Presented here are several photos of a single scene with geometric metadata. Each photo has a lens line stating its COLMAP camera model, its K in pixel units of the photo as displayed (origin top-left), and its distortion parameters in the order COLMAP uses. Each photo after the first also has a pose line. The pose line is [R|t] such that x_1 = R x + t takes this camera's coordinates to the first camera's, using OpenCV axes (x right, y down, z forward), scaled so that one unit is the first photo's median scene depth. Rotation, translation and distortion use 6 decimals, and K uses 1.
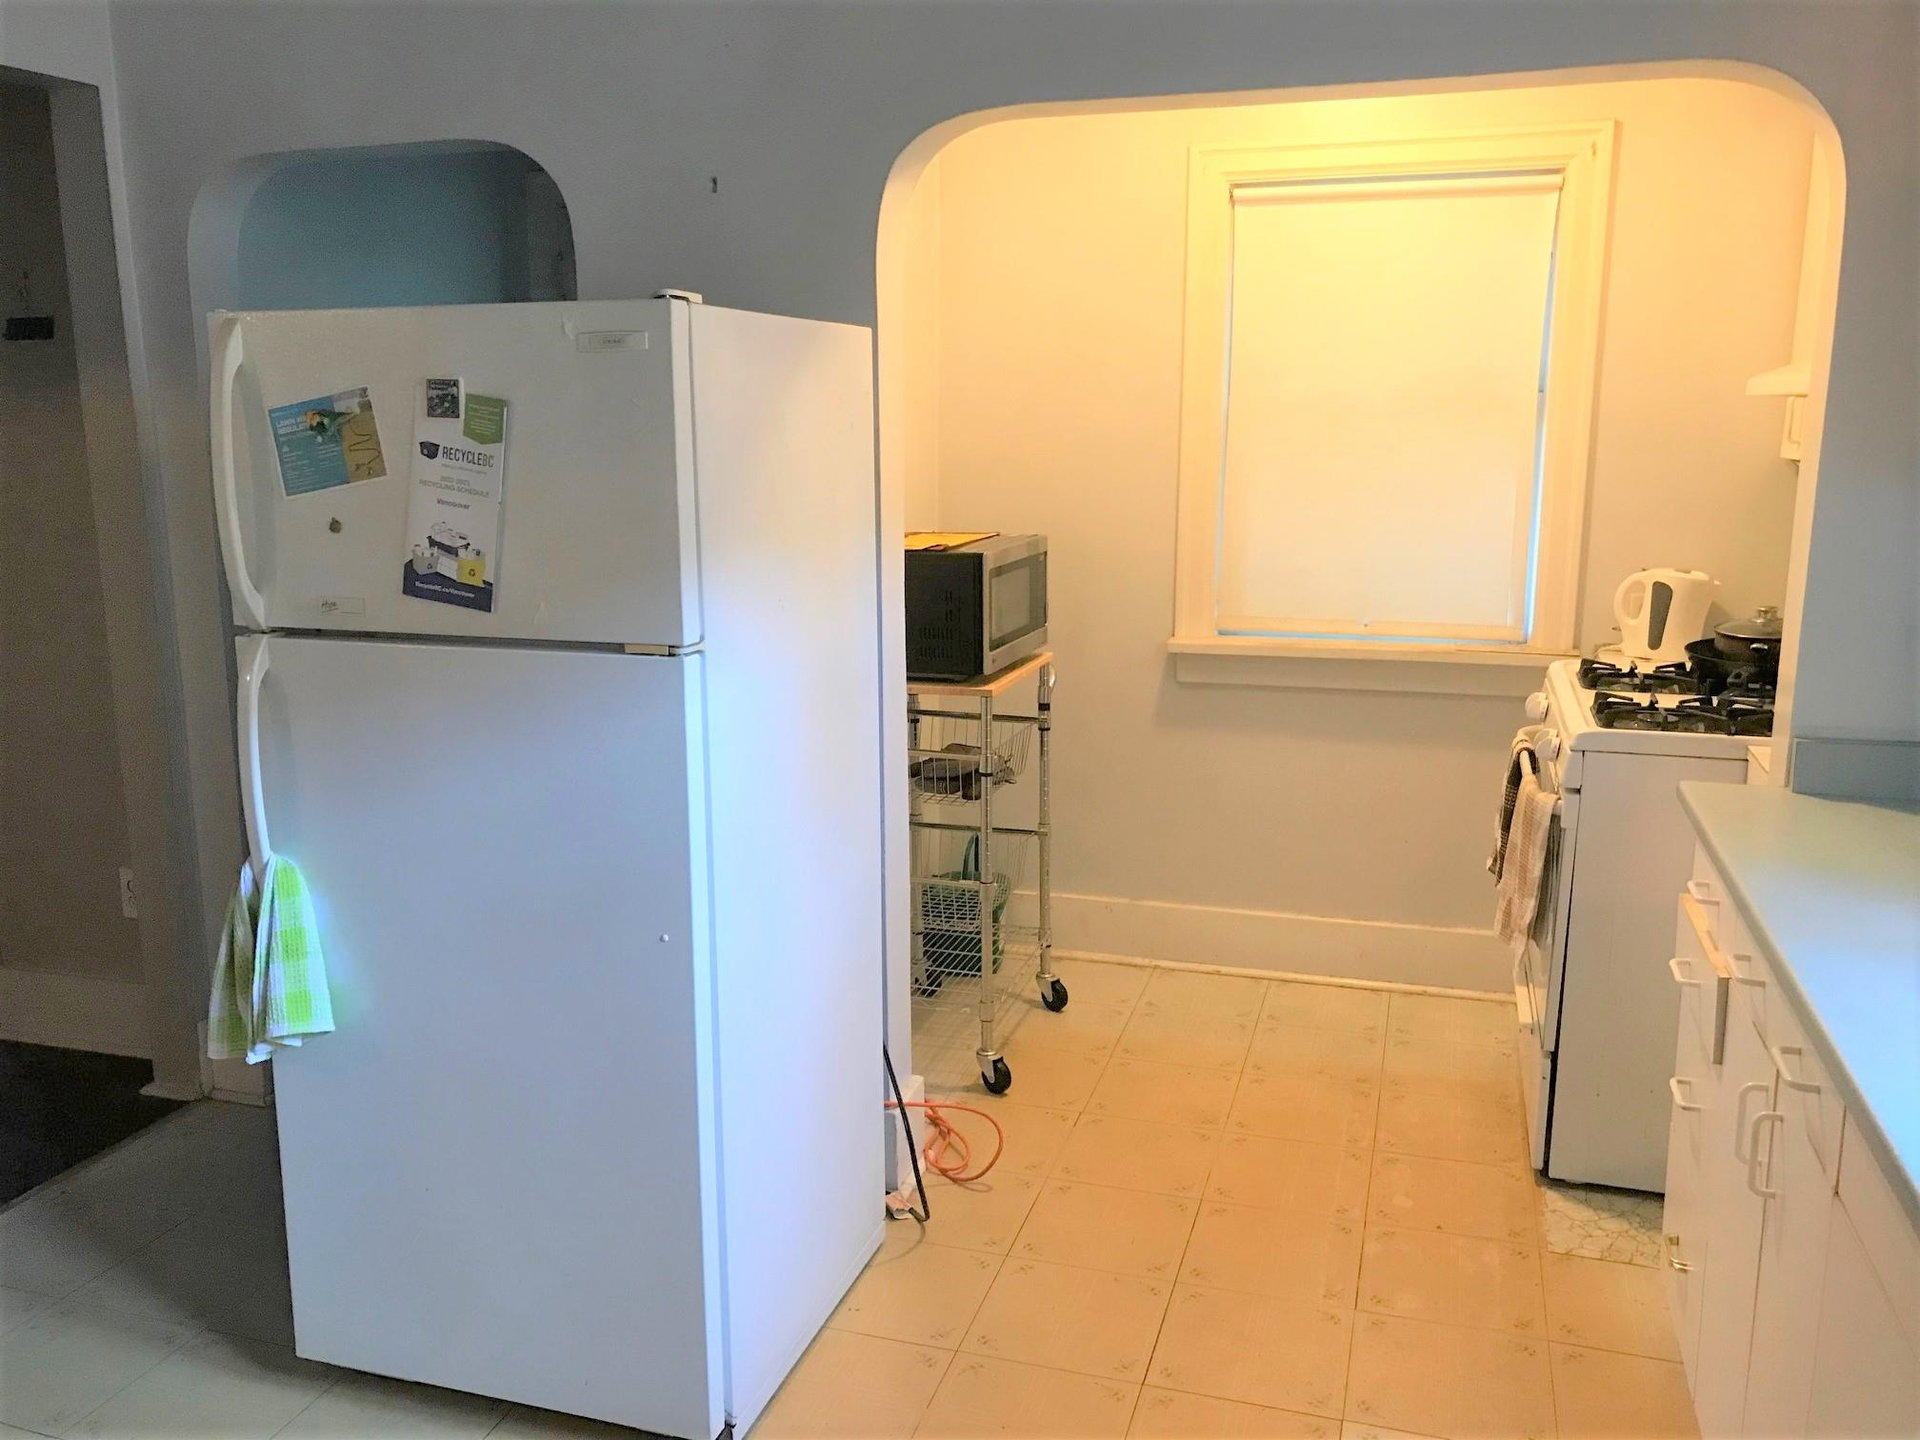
lens RADIAL K [[1561.2, 0, 959.6], [0, 1561.2, 722.3], [0, 0, 1]] dist [0.009454, 0.002571]
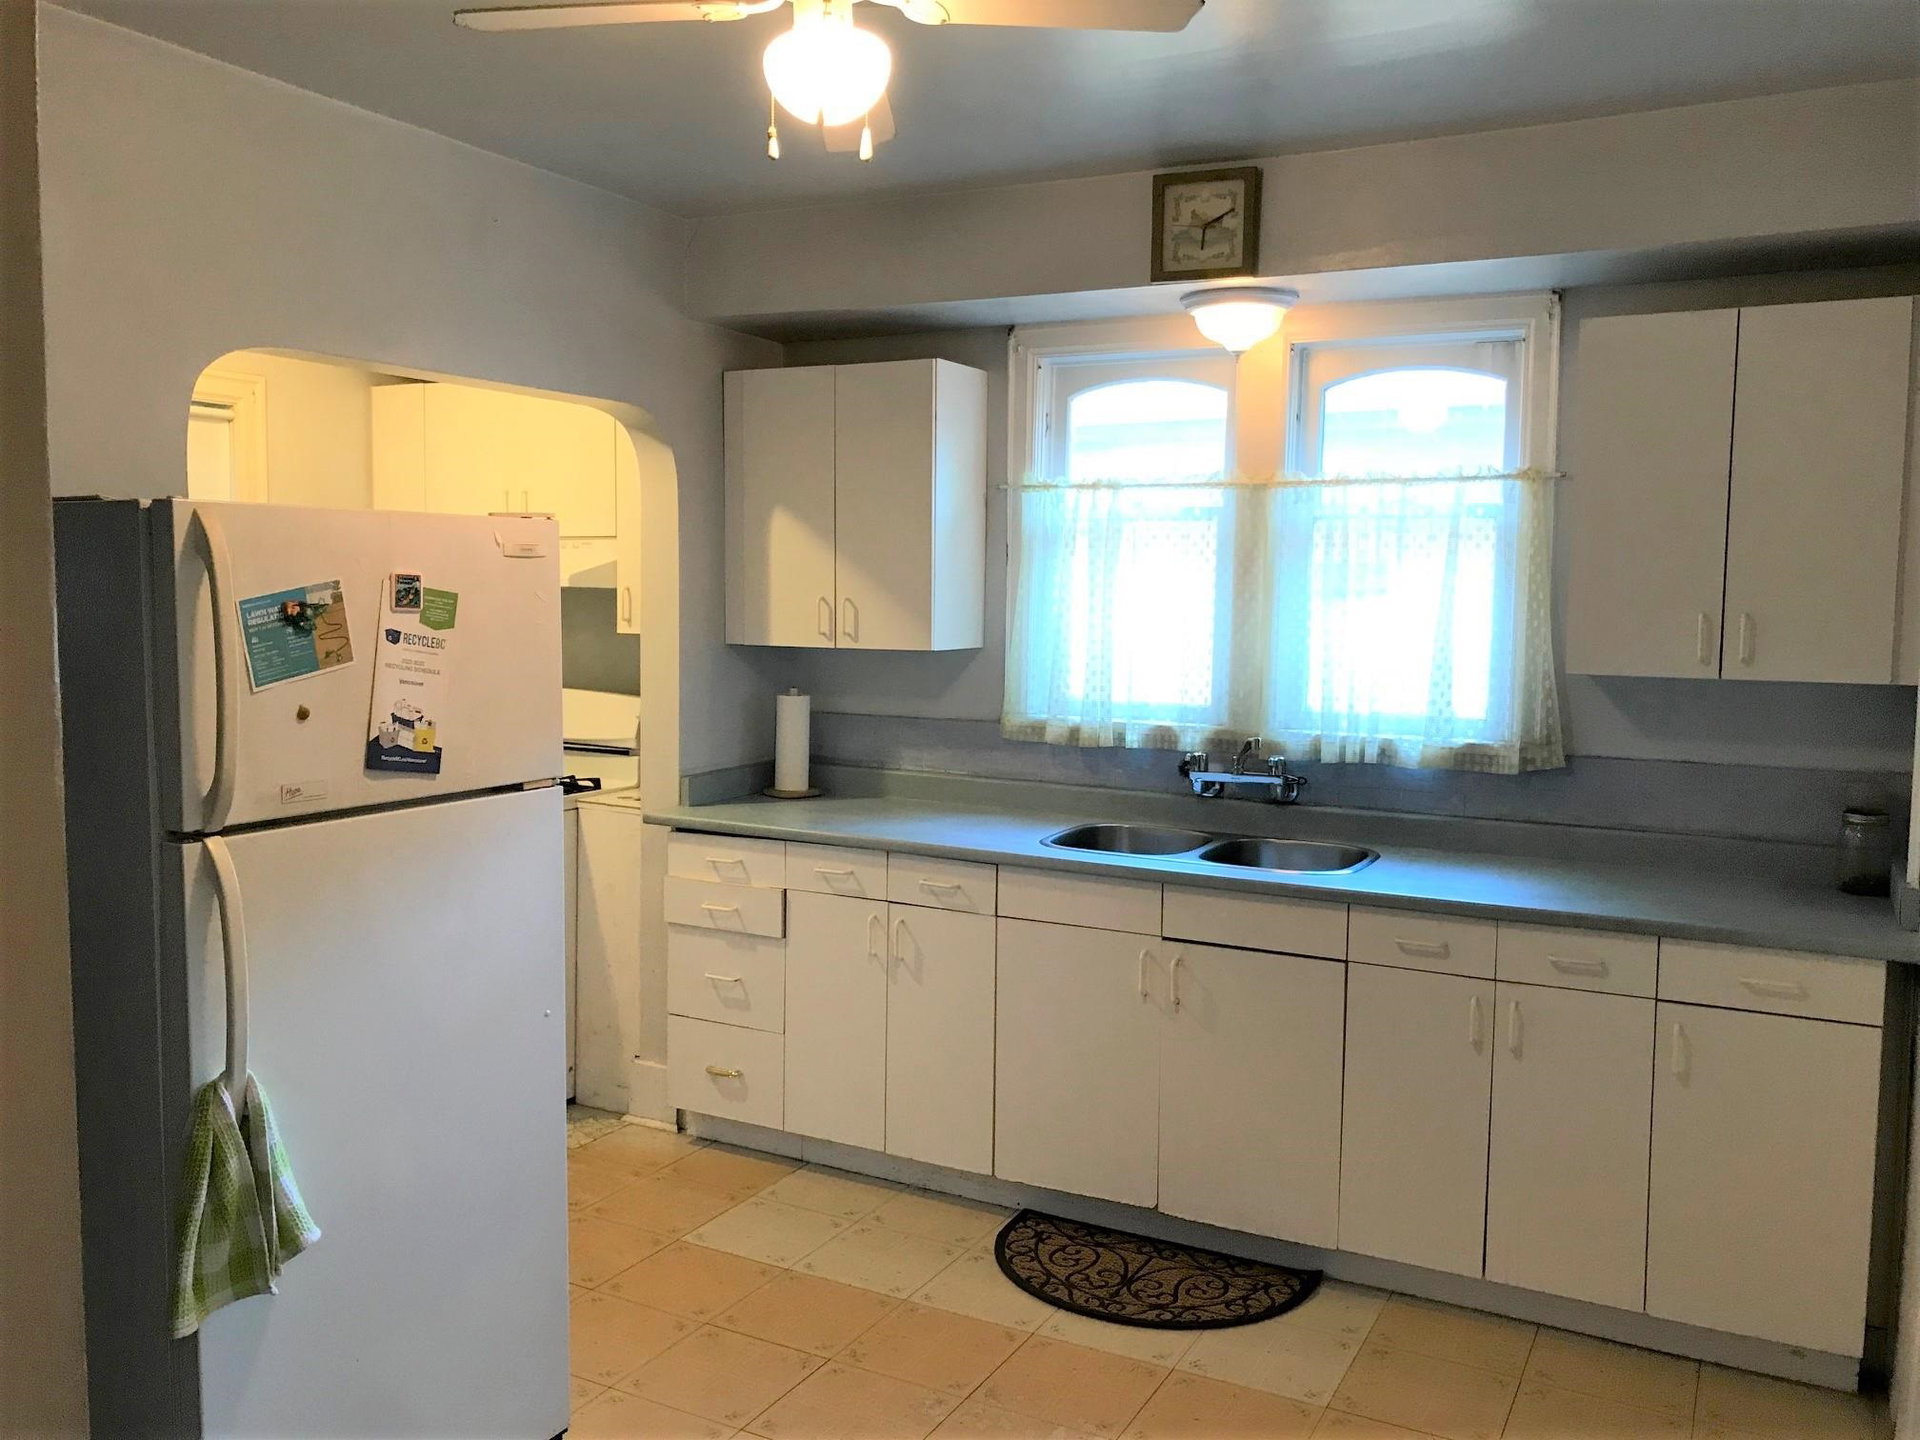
lens RADIAL K [[1561.2, 0, 960.6], [0, 1561.2, 719.4], [0, 0, 1]] dist [0.009454, 0.002571]
pose [[0.179477, -0.076079, 0.980816, -1.355908], [0.180819, 0.982570, 0.043127, -0.089593], [-0.967002, 0.169610, 0.190105, 0.399469]]
